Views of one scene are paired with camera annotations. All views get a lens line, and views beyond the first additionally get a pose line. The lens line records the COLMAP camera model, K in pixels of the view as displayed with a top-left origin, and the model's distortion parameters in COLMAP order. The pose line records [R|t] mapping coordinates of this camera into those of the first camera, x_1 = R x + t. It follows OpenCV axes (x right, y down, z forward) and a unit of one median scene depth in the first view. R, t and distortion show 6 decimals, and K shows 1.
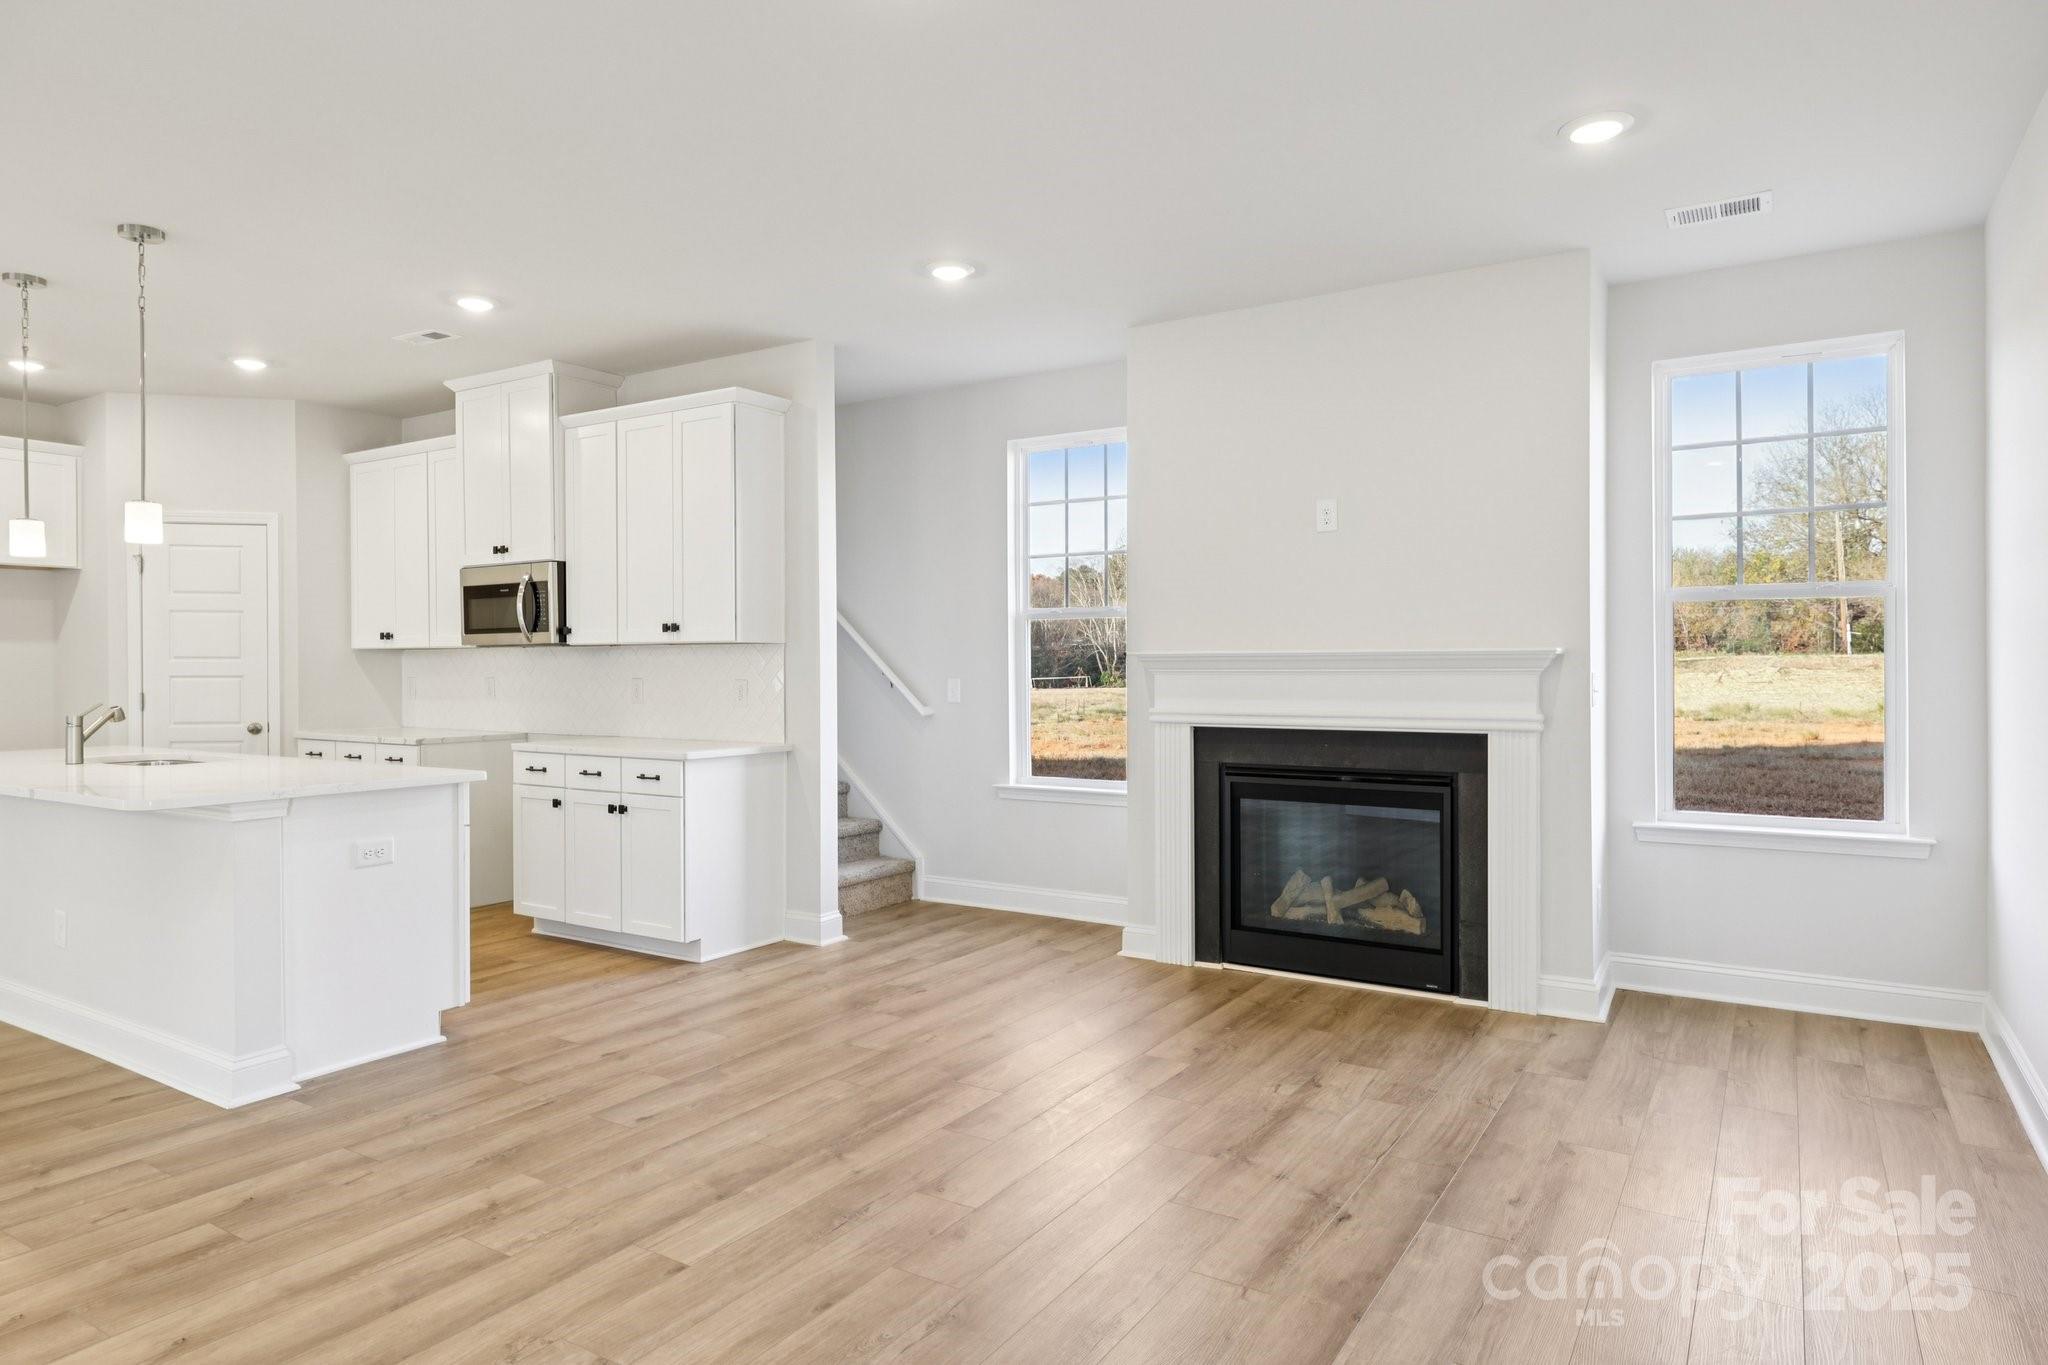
lens RADIAL K [[1213.8, 0, 1016.7], [0, 1213.8, 669.8], [0, 0, 1]] dist [0.003706, 0.000157]
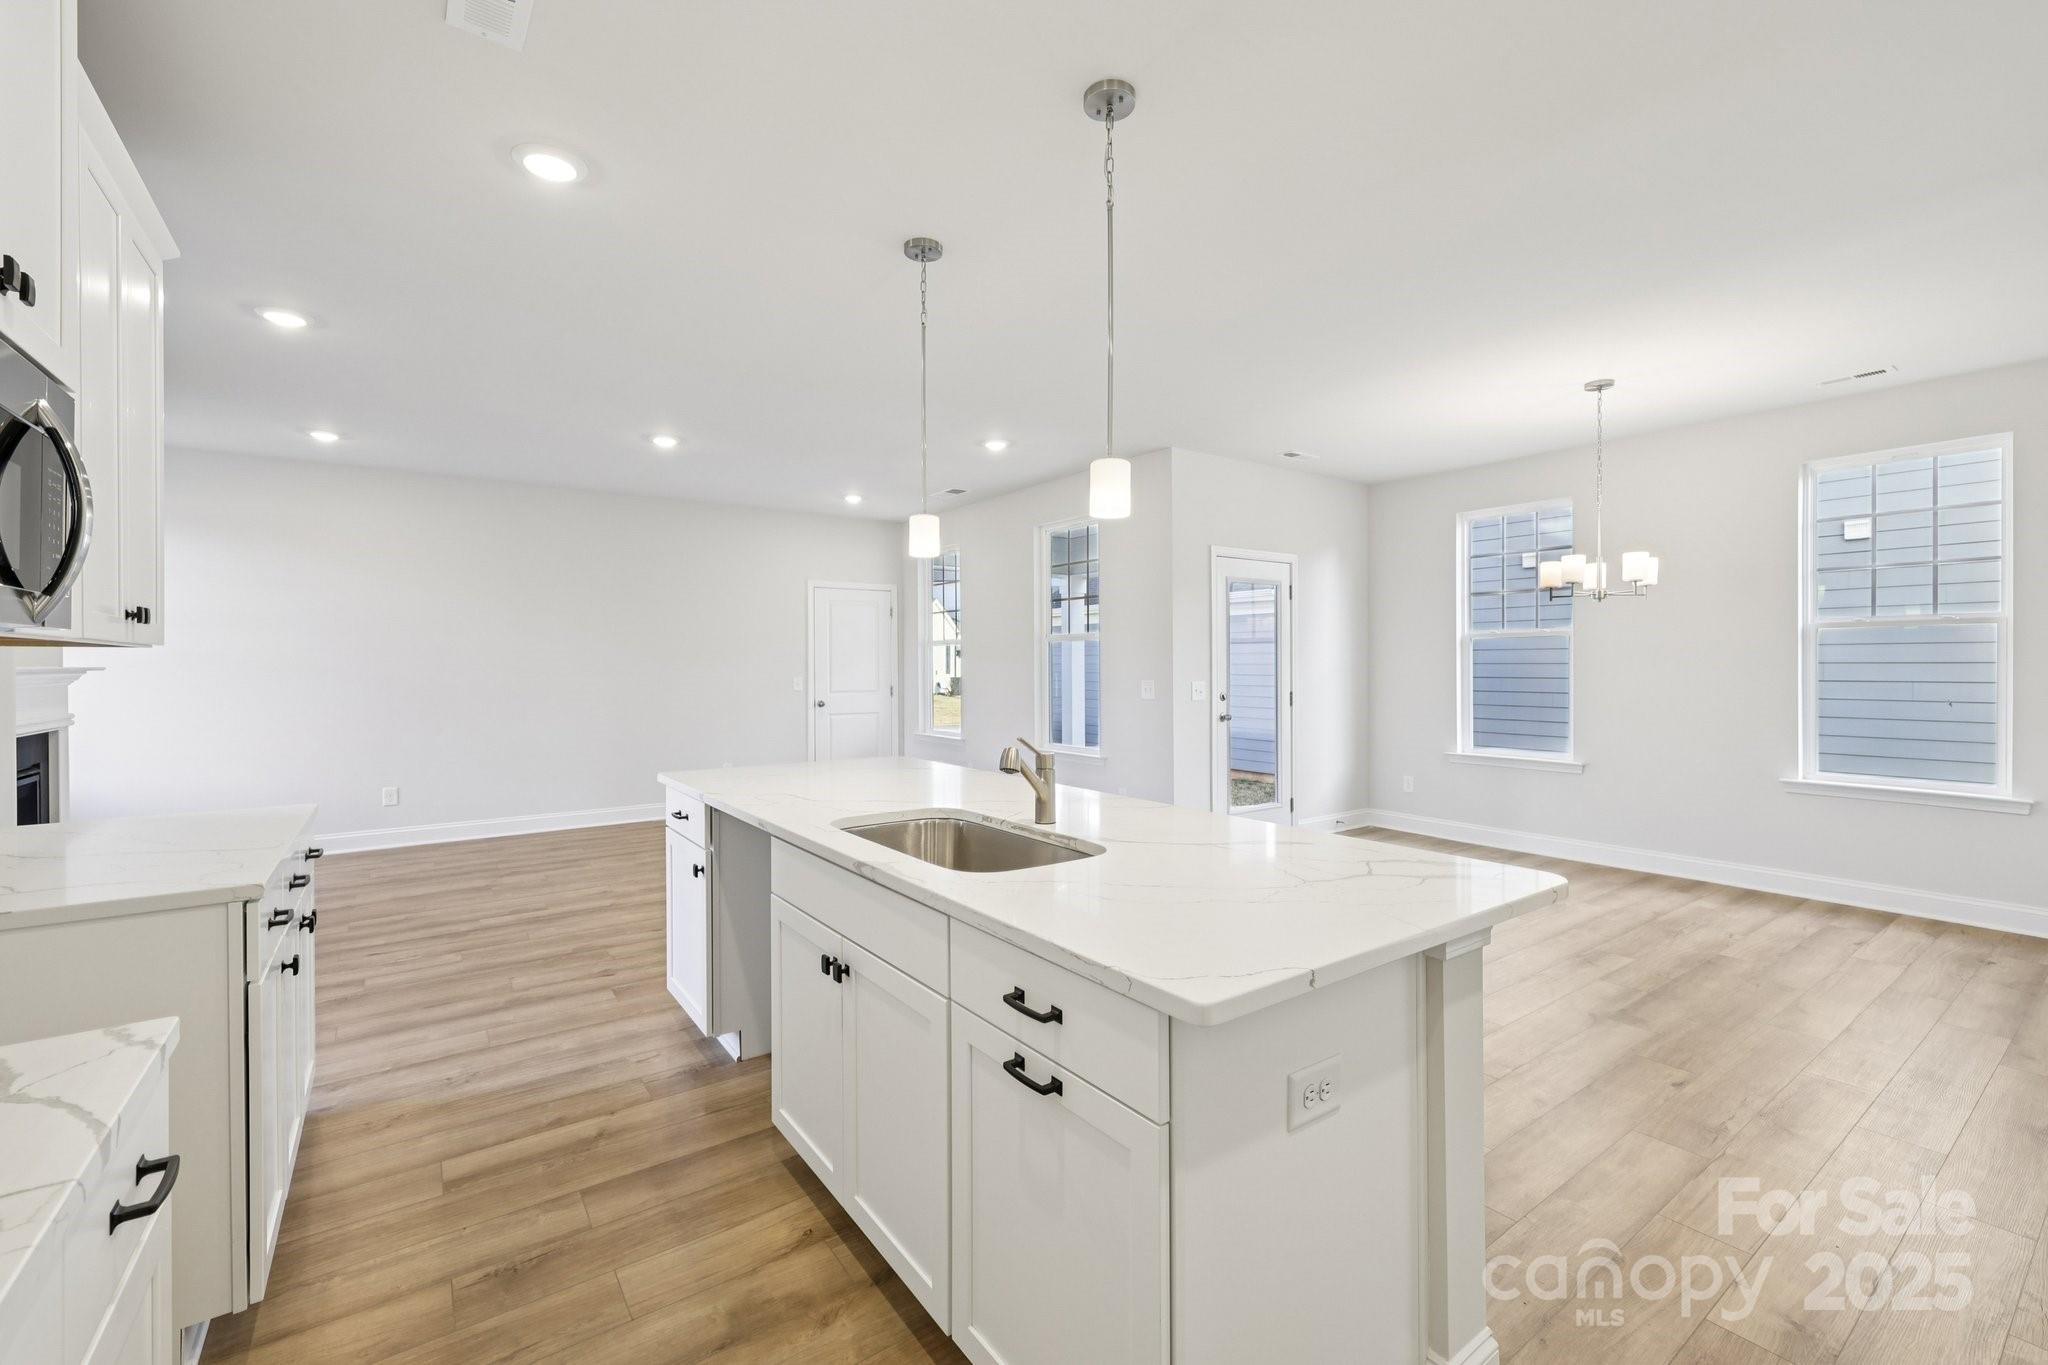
lens RADIAL K [[856.9, 0, 1021.9], [0, 856.9, 673.2], [0, 0, 1]] dist [-0.000652, 0.000609]
pose [[-0.928135, 0.003145, 0.372229, -0.886560], [0.007884, 0.999906, 0.011211, -0.011750], [-0.372159, 0.013340, -0.928073, 1.367830]]
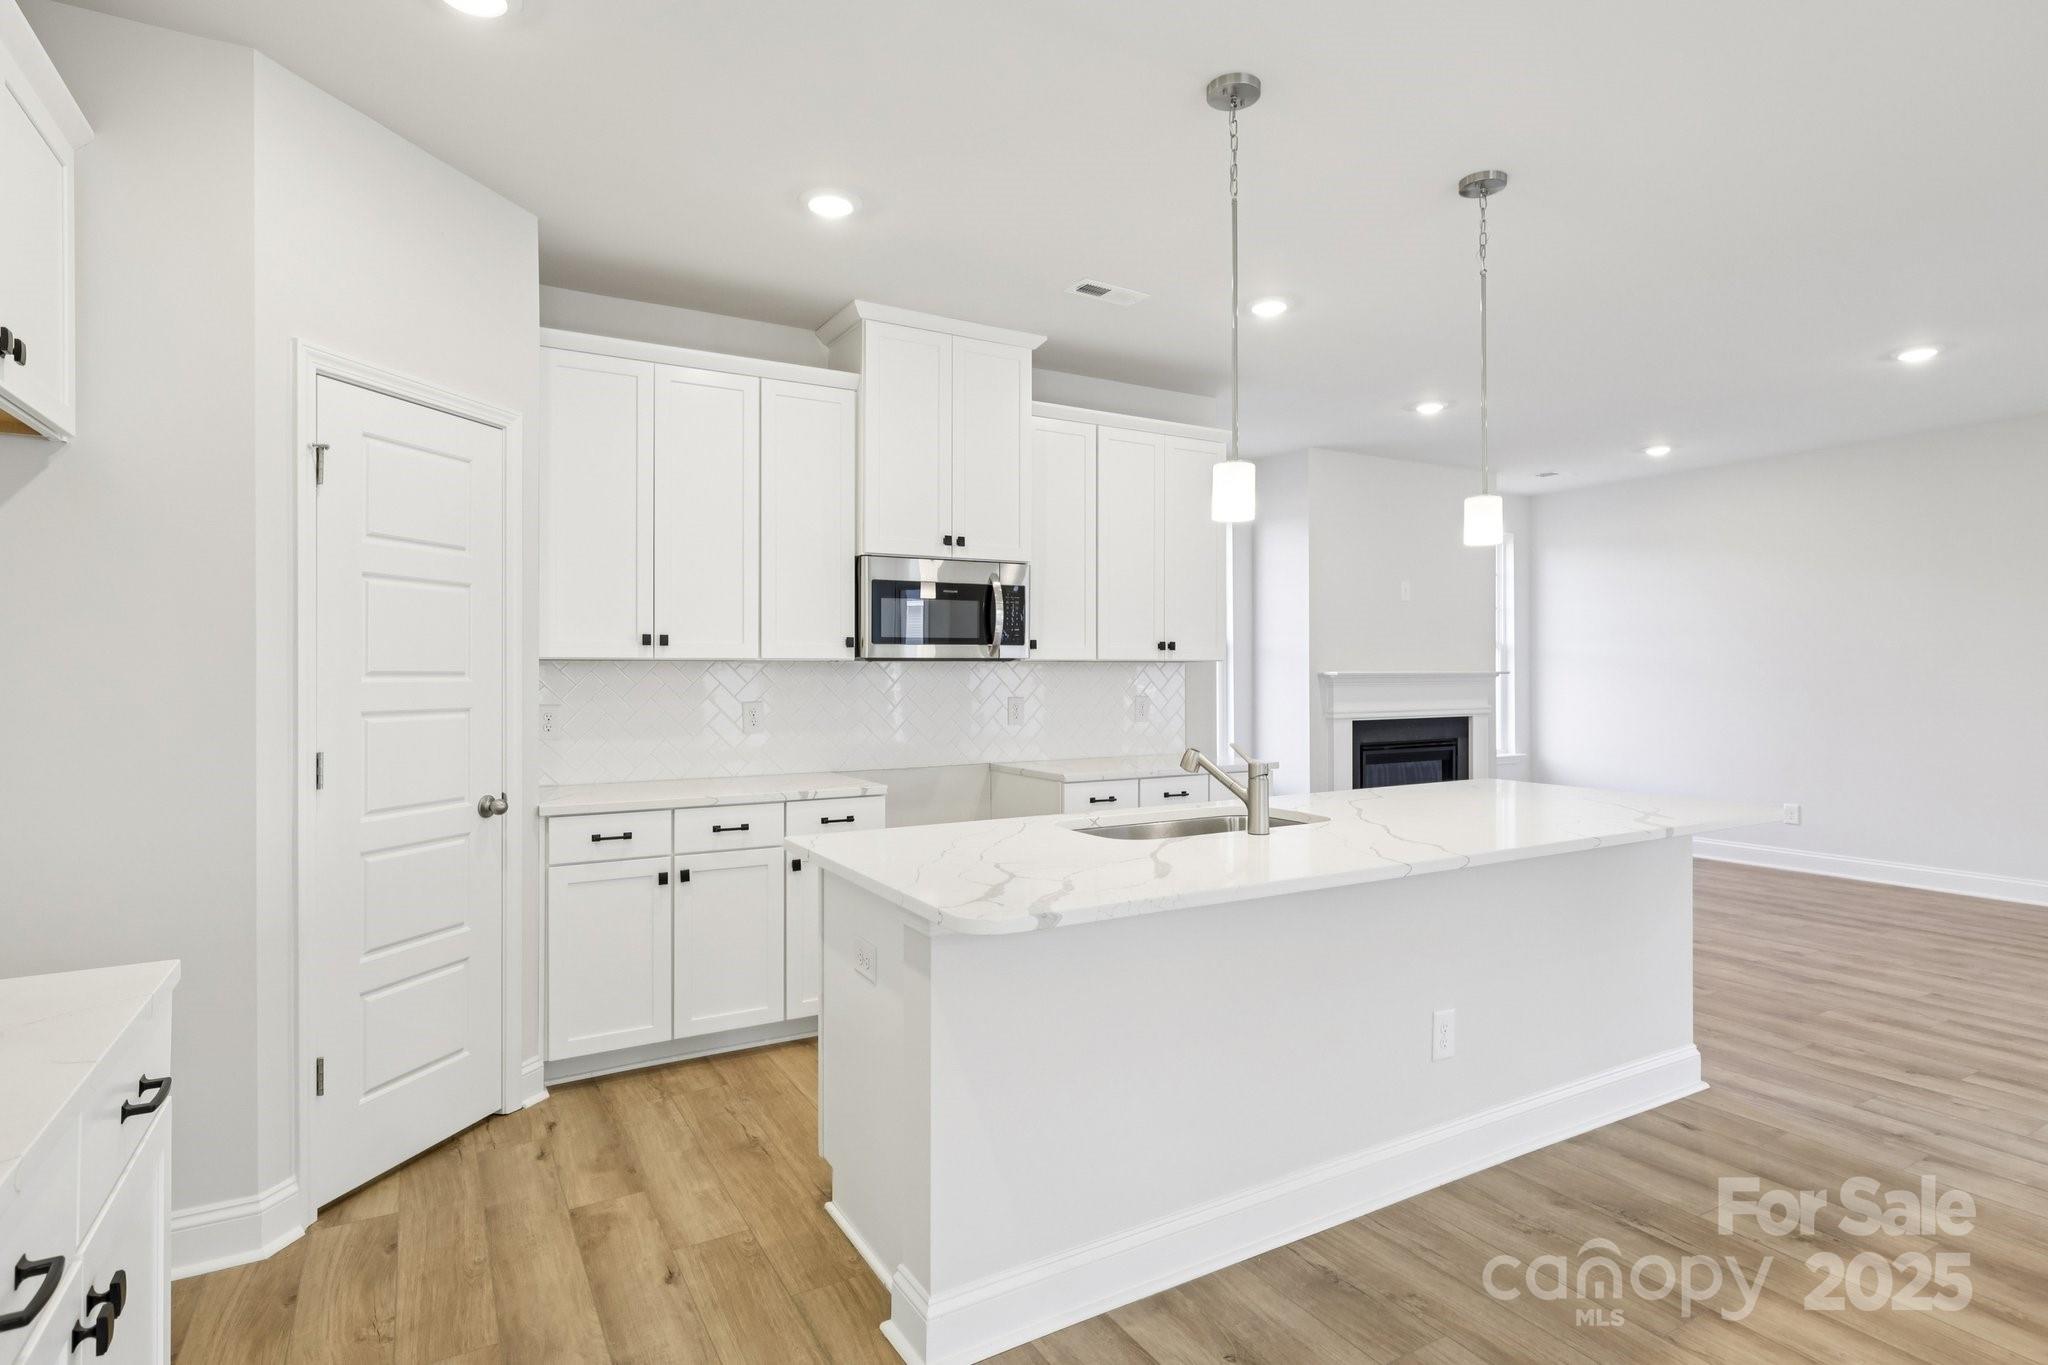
lens RADIAL K [[1048.8, 0, 1032.1], [0, 1048.8, 670.5], [0, 0, 1]] dist [0.001808, 0.000501]
pose [[0.456783, 0.003667, 0.889571, -1.273687], [0.004416, 0.999970, -0.006390, -0.010129], [-0.889567, 0.006848, 0.456753, 0.793946]]
